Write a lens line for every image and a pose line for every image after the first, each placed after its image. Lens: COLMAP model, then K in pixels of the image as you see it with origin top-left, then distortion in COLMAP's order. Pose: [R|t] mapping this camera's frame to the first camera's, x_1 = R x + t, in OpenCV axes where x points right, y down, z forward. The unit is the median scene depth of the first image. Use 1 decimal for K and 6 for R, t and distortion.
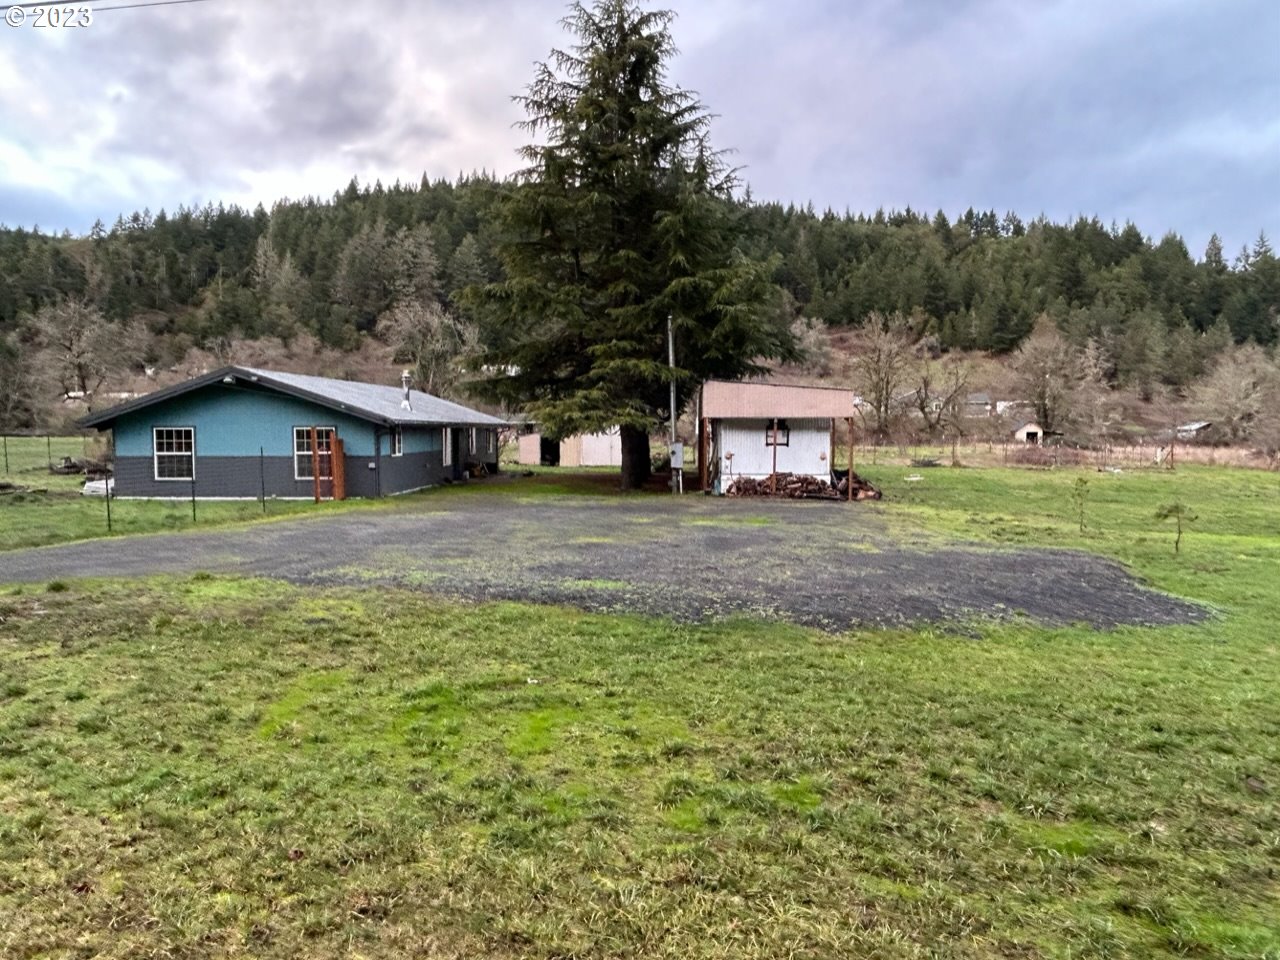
lens RADIAL K [[1194.8, 0, 641.2], [0, 1194.8, 521.2], [0, 0, 1]] dist [0.065515, -0.116093]
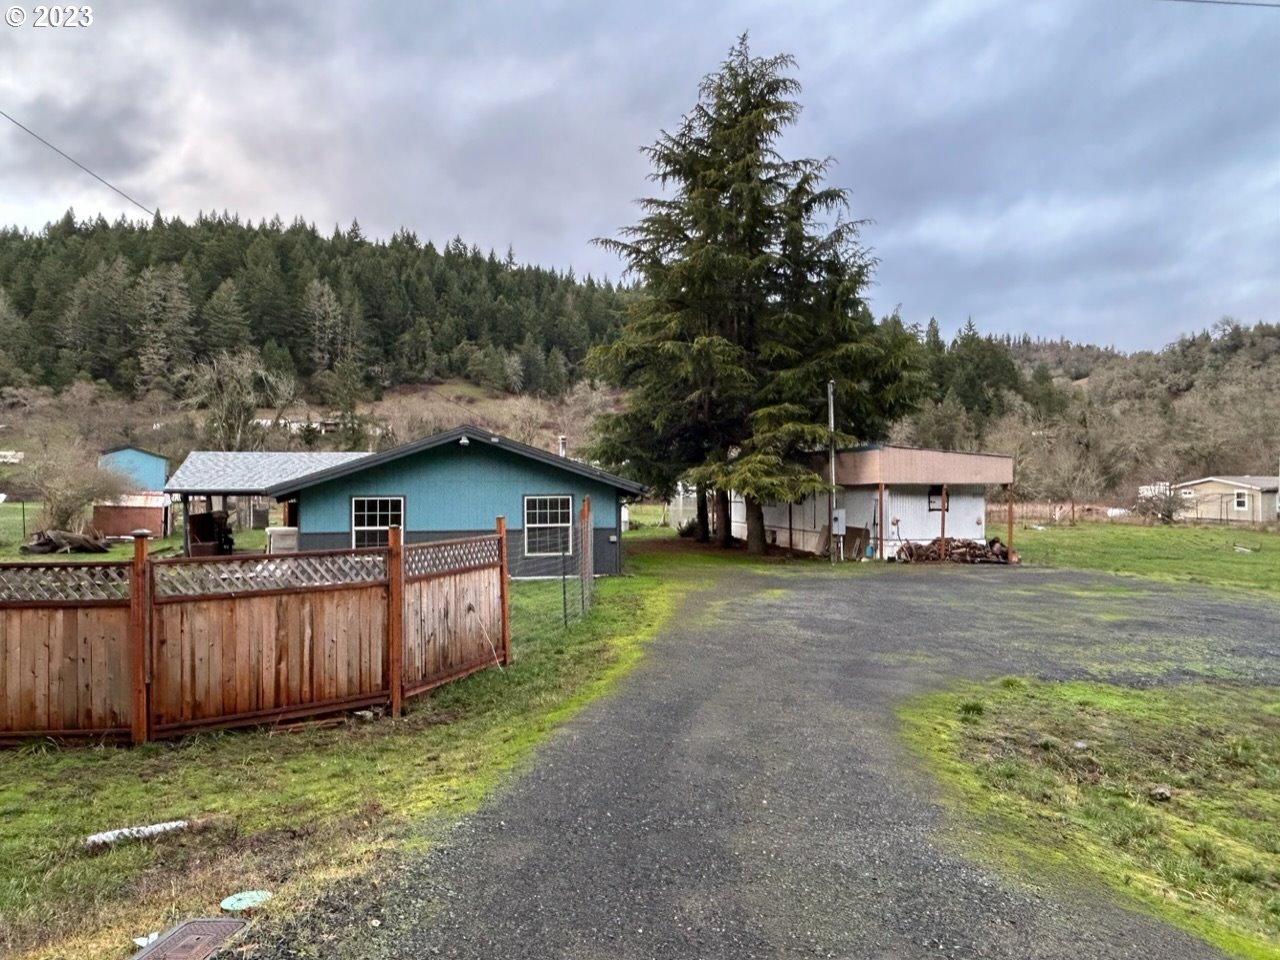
lens RADIAL K [[1172.2, 0, 638.4], [0, 1172.2, 495.3], [0, 0, 1]] dist [0.079505, -0.096968]
pose [[0.944160, -0.004713, 0.329453, -0.440050], [0.027078, 0.997625, -0.063329, -0.020114], [-0.328372, 0.068714, 0.942046, 0.147244]]
